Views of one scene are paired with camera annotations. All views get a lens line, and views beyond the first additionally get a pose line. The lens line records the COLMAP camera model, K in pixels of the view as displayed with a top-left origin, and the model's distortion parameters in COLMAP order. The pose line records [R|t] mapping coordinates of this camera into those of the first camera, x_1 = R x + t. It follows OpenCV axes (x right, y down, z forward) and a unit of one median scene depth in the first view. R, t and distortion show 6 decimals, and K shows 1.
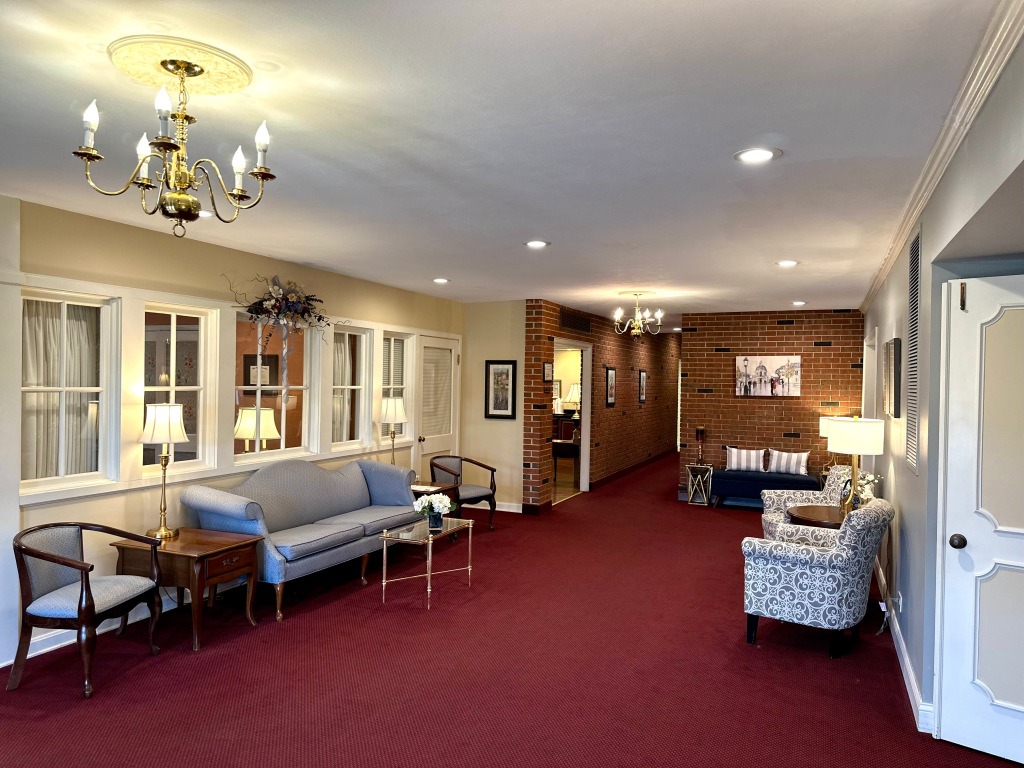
lens RADIAL K [[723.0, 0, 512.0], [0, 723.0, 384.0], [0, 0, 1]] dist [0.156753, -0.187924]
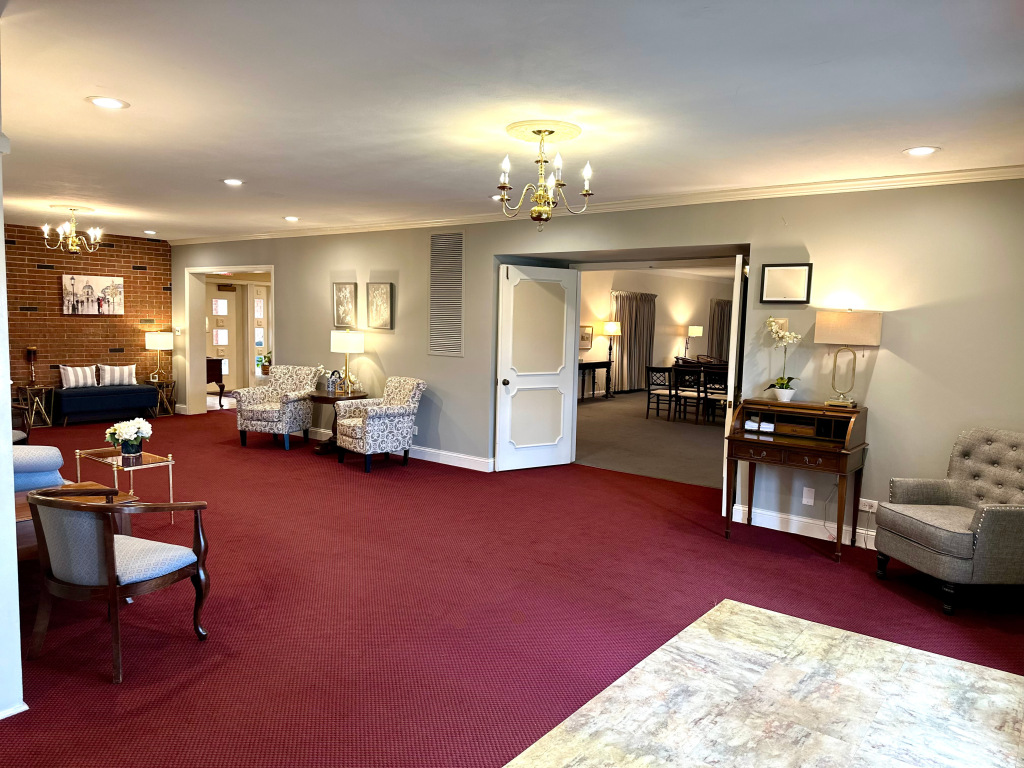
lens RADIAL K [[723.0, 0, 512.0], [0, 723.0, 384.0], [0, 0, 1]] dist [0.156753, -0.187924]
pose [[0.253069, -0.096434, 0.962630, -0.555124], [-0.015014, 0.994508, 0.103574, -0.004242], [-0.967332, -0.040664, 0.250232, 0.158173]]
